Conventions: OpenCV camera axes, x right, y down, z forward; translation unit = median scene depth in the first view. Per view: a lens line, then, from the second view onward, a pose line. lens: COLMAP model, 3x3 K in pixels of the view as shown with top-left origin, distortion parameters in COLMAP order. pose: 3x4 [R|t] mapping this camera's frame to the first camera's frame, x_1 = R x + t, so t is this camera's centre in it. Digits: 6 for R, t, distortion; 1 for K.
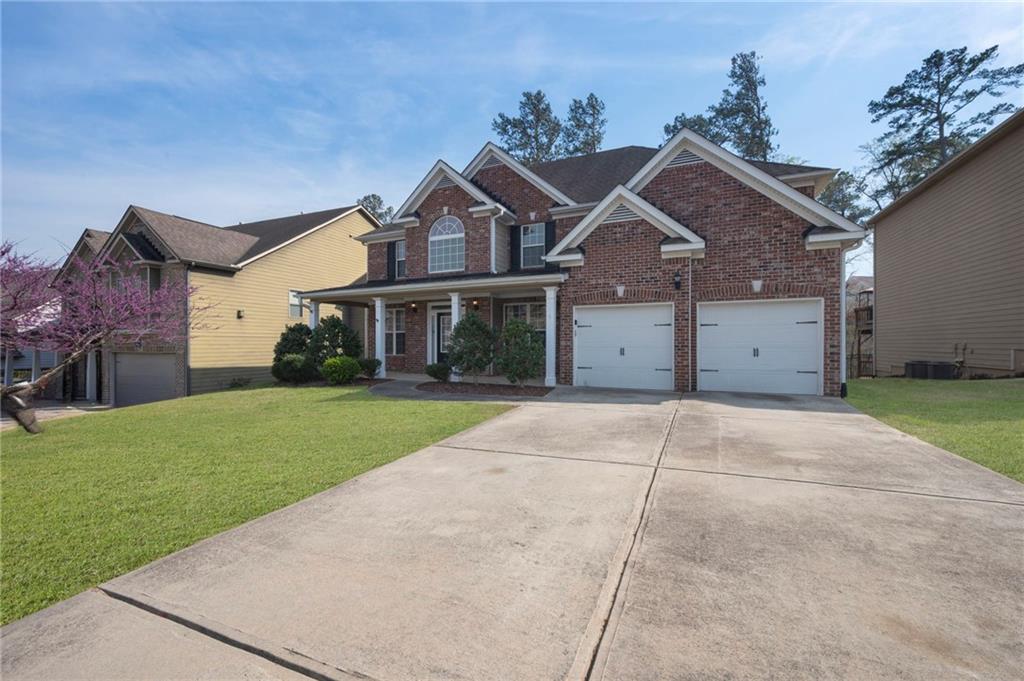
lens RADIAL K [[404.1, 0, 512.7], [0, 404.1, 343.7], [0, 0, 1]] dist [-0.007084, 0.000683]
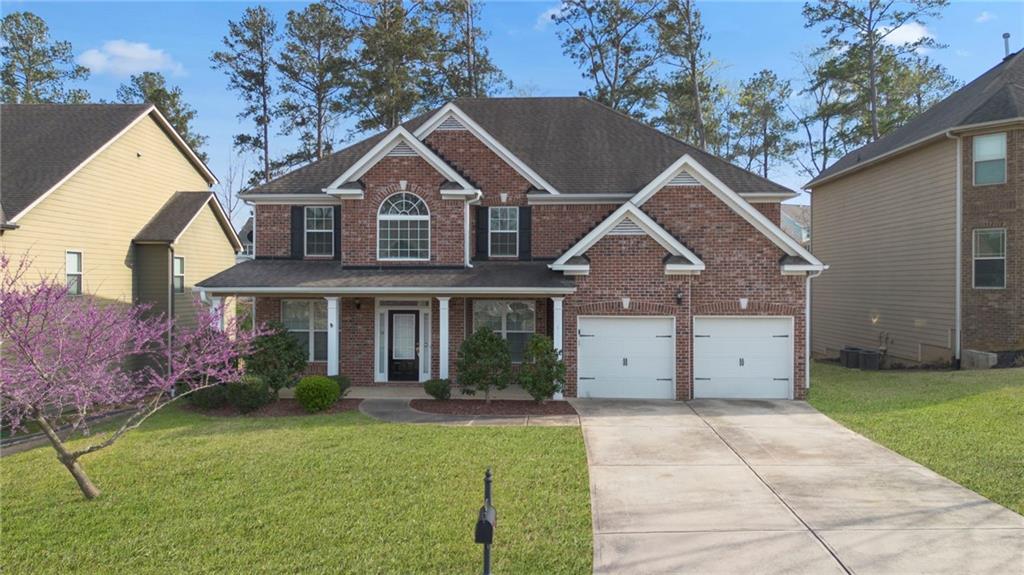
lens RADIAL K [[708.0, 0, 517.2], [0, 708.0, 292.3], [0, 0, 1]] dist [0.081641, -0.090213]
pose [[0.933862, -0.001581, 0.357630, -0.485882], [-0.002195, 0.999946, 0.010152, -0.135615], [-0.357626, -0.010265, 0.933808, -0.441459]]
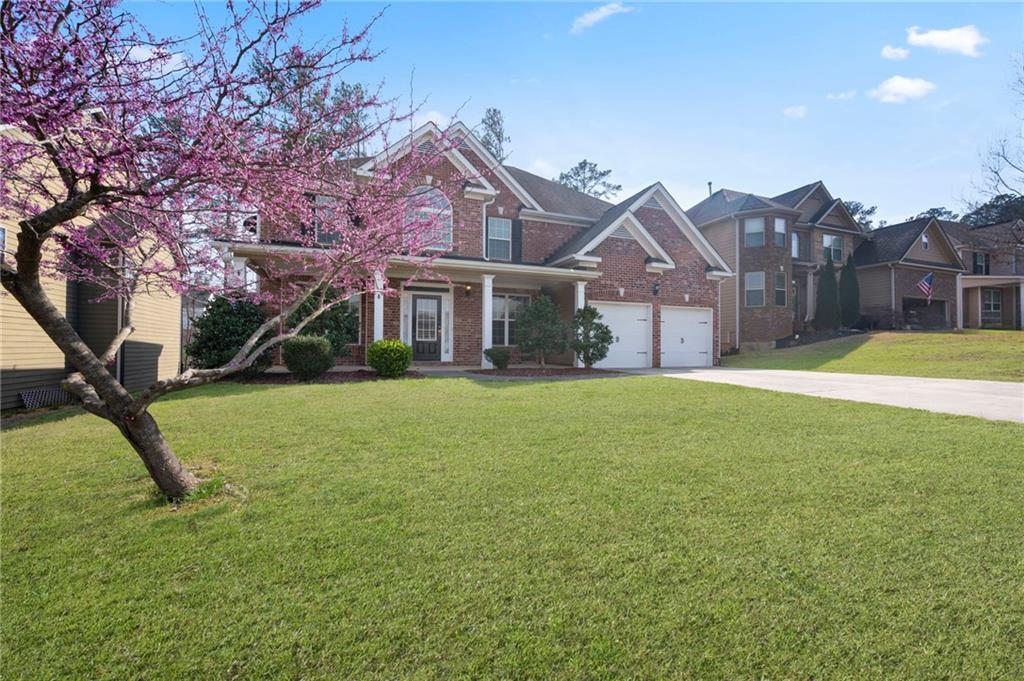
lens RADIAL K [[392.4, 0, 508.8], [0, 392.4, 348.1], [0, 0, 1]] dist [-0.001007, -0.000029]
pose [[0.716863, 0.004474, 0.697199, -0.667791], [-0.005941, 0.999982, -0.000309, 0.039648], [-0.697188, -0.003920, 0.716877, 0.272598]]
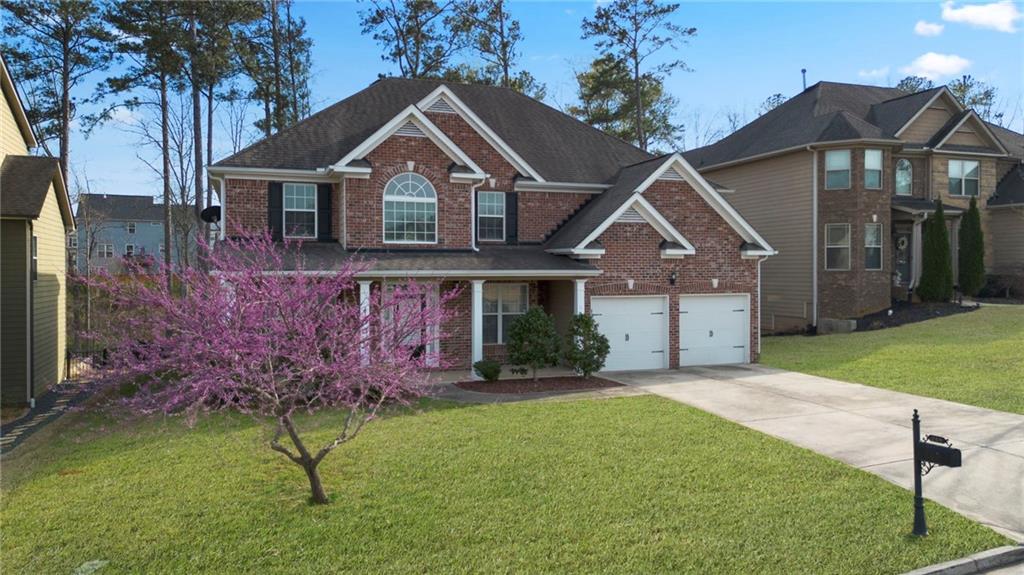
lens RADIAL K [[706.4, 0, 512.0], [0, 706.4, 287.5], [0, 0, 1]] dist [0.085776, -0.090849]
pose [[0.724660, -0.017194, 0.688892, -1.031071], [0.002135, 0.999740, 0.022706, -0.128855], [-0.689103, -0.014983, 0.724509, -0.156248]]
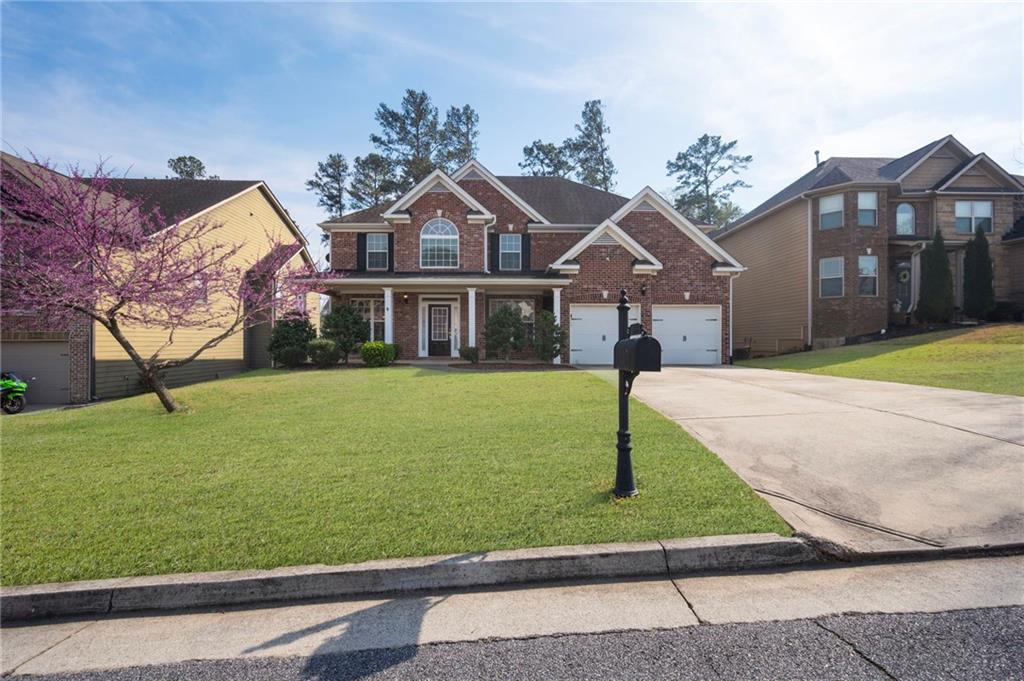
lens RADIAL K [[408.9, 0, 510.2], [0, 408.9, 342.6], [0, 0, 1]] dist [-0.004730, -0.000778]
pose [[0.912990, 0.003134, 0.407971, -0.469483], [-0.003826, 0.999992, 0.000880, 0.027693], [-0.407965, -0.002364, 0.912995, -0.119382]]
